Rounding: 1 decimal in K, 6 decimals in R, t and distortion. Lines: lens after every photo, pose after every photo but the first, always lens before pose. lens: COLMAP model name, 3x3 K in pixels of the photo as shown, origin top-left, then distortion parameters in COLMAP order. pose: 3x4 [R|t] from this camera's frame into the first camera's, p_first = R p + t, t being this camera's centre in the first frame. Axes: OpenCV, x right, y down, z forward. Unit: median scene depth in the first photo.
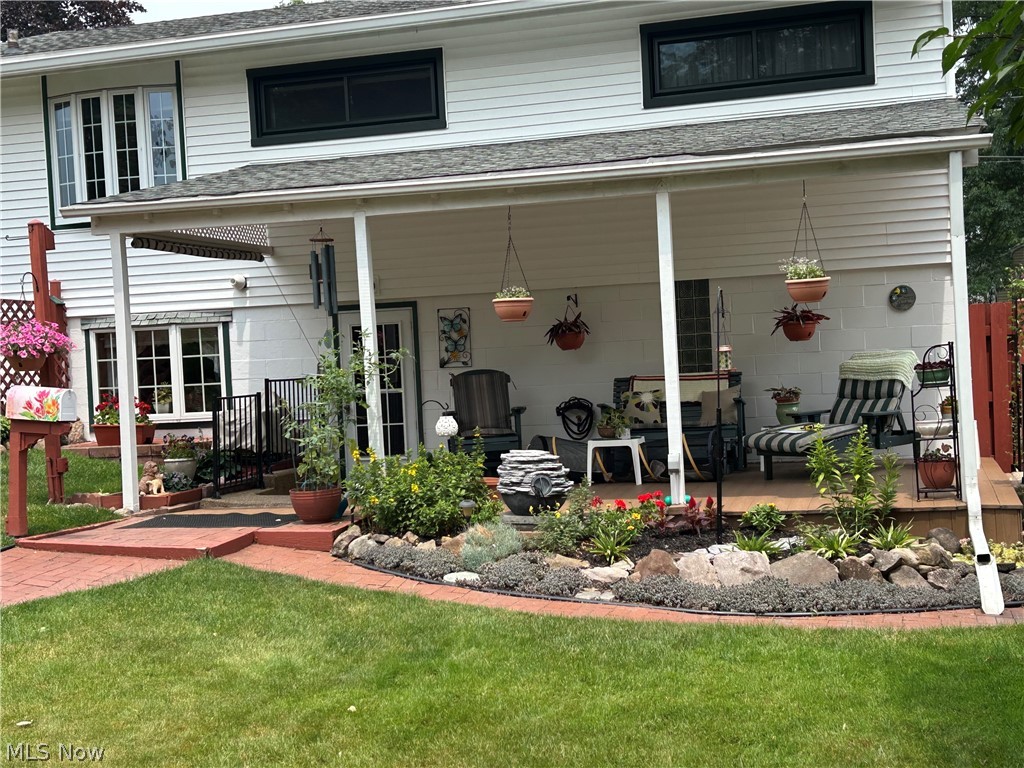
lens RADIAL K [[1278.3, 0, 514.4], [0, 1278.3, 404.4], [0, 0, 1]] dist [0.212588, -0.737304]
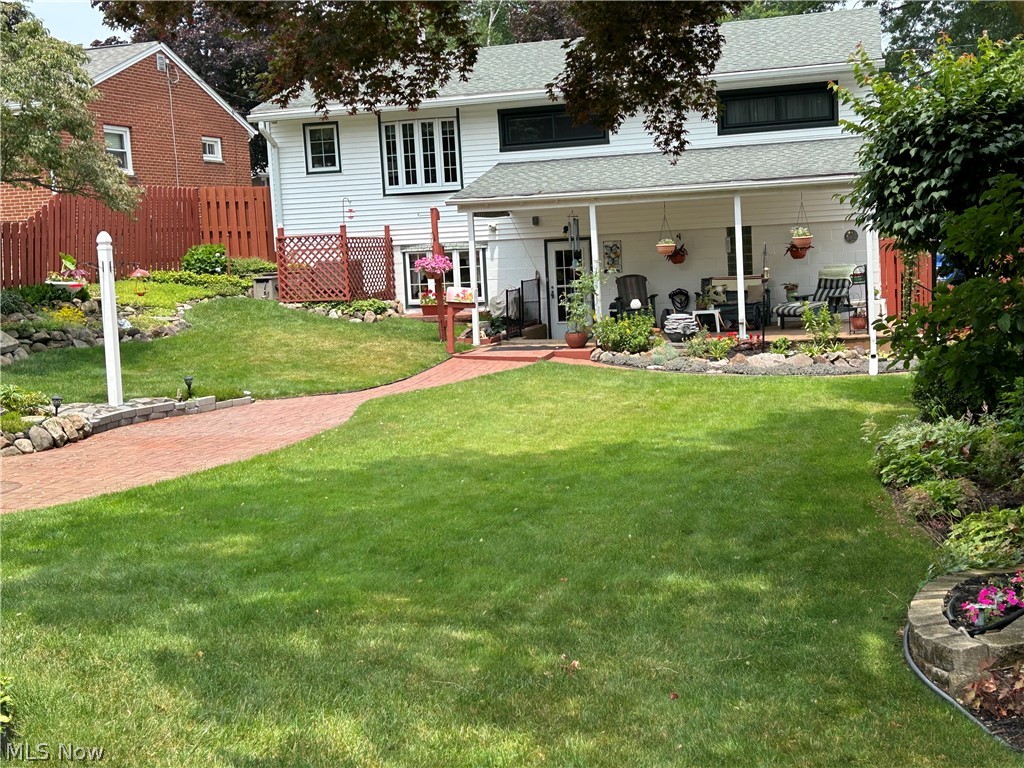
lens RADIAL K [[1276.1, 0, 512.0], [0, 1276.1, 384.0], [0, 0, 1]] dist [0.203219, -0.727434]
pose [[0.999983, -0.005462, 0.001870, -0.229171], [0.005301, 0.996984, 0.077425, -0.014503], [-0.002287, -0.077414, 0.996996, -1.010348]]
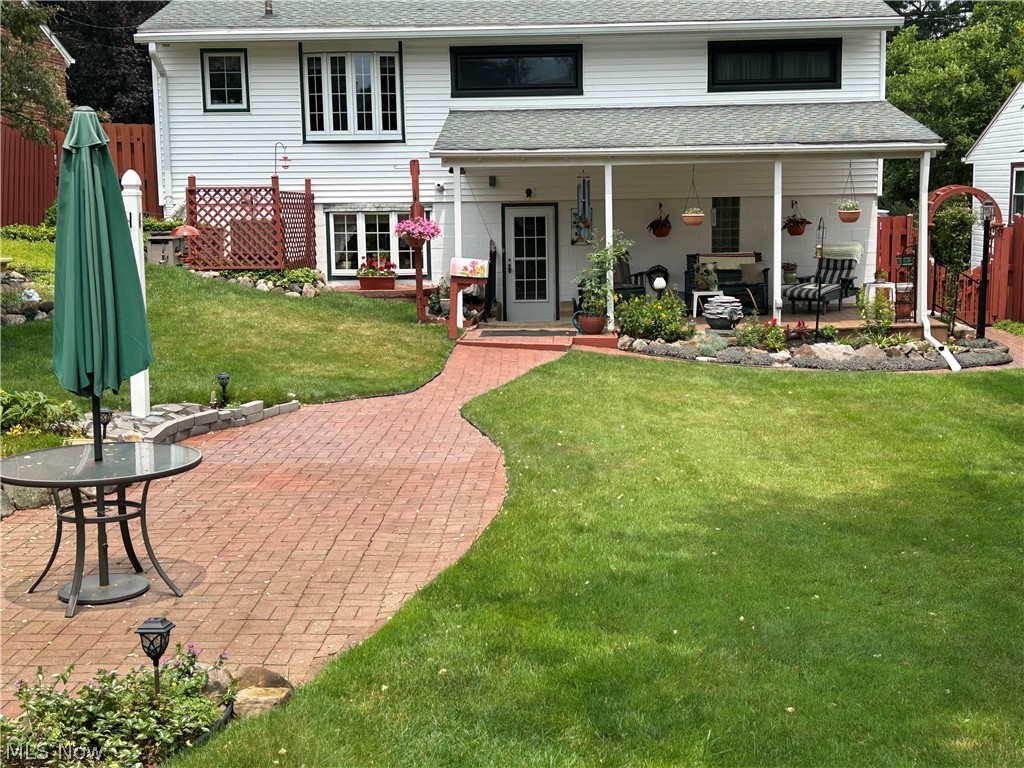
lens RADIAL K [[1276.1, 0, 512.0], [0, 1276.1, 384.0], [0, 0, 1]] dist [0.203219, -0.727434]
pose [[0.969805, -0.002950, 0.243866, -0.611821], [-0.021995, 0.994794, 0.099501, -0.015090], [-0.242890, -0.101860, 0.964691, -0.650660]]
